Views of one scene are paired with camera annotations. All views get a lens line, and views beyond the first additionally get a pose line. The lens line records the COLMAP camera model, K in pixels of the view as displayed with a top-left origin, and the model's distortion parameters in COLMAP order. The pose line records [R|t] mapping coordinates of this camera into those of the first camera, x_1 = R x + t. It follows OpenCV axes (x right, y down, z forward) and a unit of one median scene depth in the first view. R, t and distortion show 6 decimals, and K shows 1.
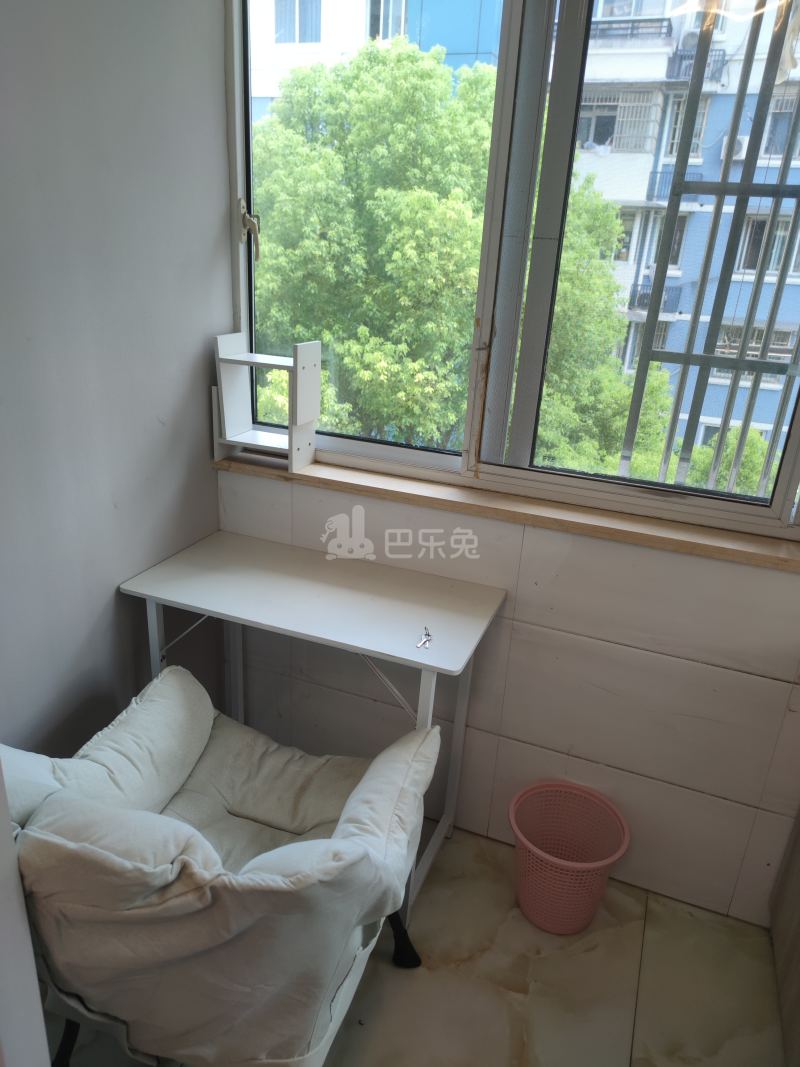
lens RADIAL K [[754.9, 0, 400.0], [0, 754.9, 533.5], [0, 0, 1]] dist [0.083331, -0.094186]
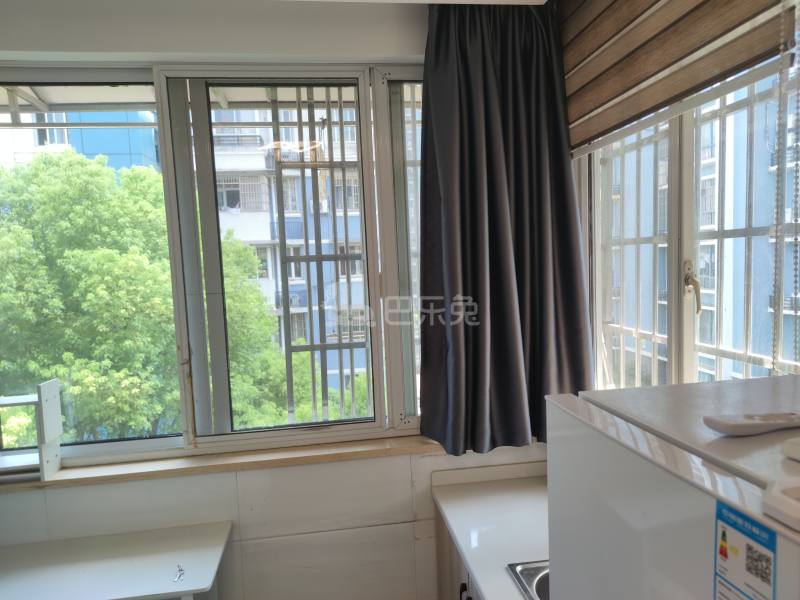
lens RADIAL K [[566.0, 0, 400.4], [0, 566.0, 309.9], [0, 0, 1]] dist [0.083331, -0.094186]
pose [[0.871085, -0.137317, 0.471545, -0.009520], [0.263574, 0.940848, -0.212918, 0.003541], [-0.414415, 0.309757, 0.855752, -0.045625]]
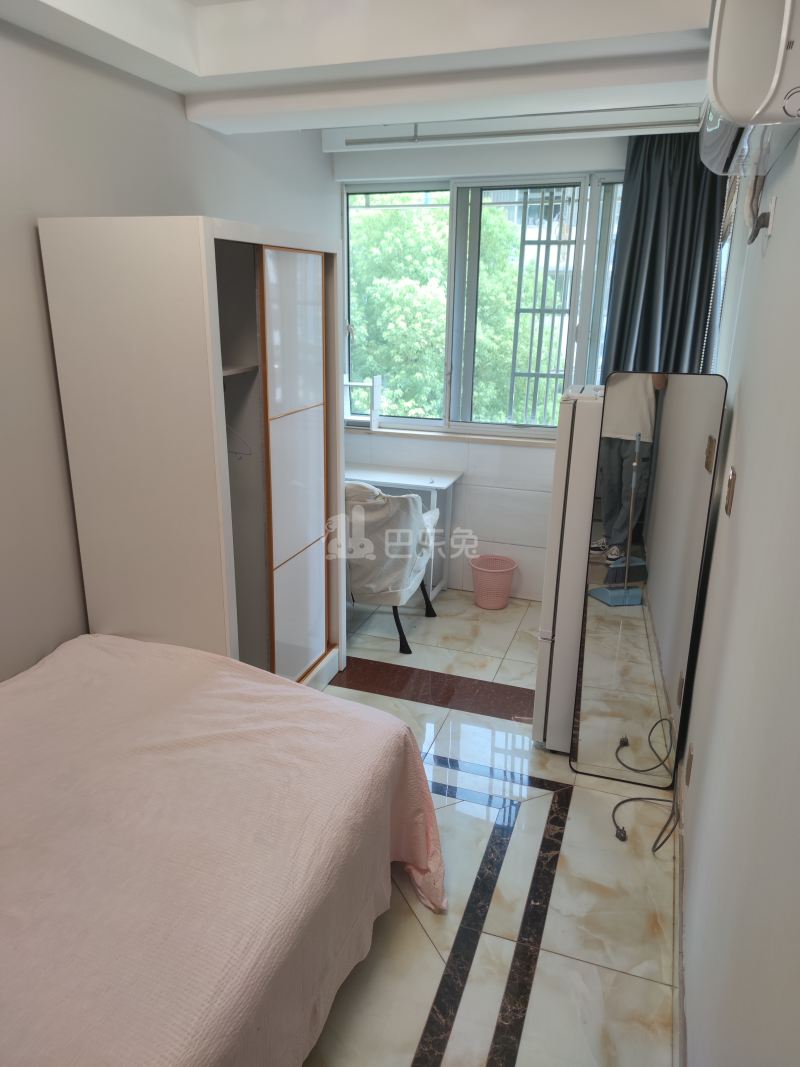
lens RADIAL K [[748.0, 0, 400.0], [0, 748.0, 533.5], [0, 0, 1]] dist [0.077688, -0.004444]
pose [[0.998758, -0.047737, 0.014290, -0.024957], [0.048599, 0.996521, -0.067702, 0.098824], [-0.011008, 0.068313, 0.997603, -0.323047]]
